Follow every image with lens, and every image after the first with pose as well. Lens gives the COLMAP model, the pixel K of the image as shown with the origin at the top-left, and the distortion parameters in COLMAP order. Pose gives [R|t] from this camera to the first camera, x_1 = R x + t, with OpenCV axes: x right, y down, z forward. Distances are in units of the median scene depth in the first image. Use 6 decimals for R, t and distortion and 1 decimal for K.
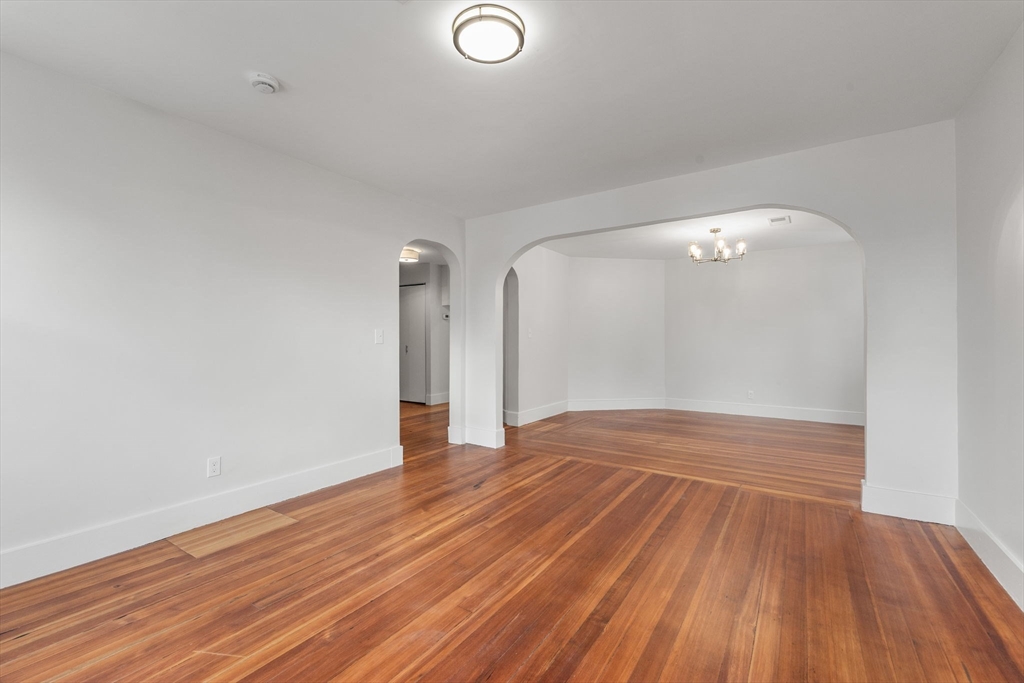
lens RADIAL K [[441.1, 0, 521.3], [0, 441.1, 341.4], [0, 0, 1]] dist [0.000004, 0.000166]
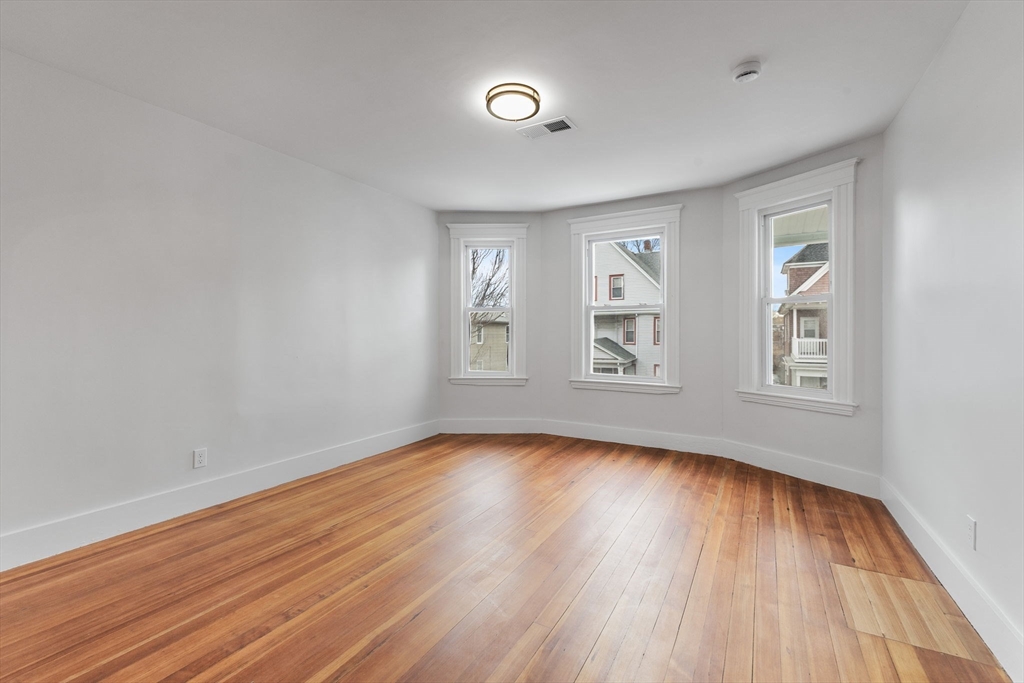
lens RADIAL K [[432.0, 0, 514.4], [0, 432.0, 335.3], [0, 0, 1]] dist [-0.000629, -0.000149]
pose [[-0.999157, 0.001377, -0.041023, -0.017480], [0.000946, 0.999944, 0.010510, -0.006723], [0.041036, 0.010463, -0.999103, 1.731742]]
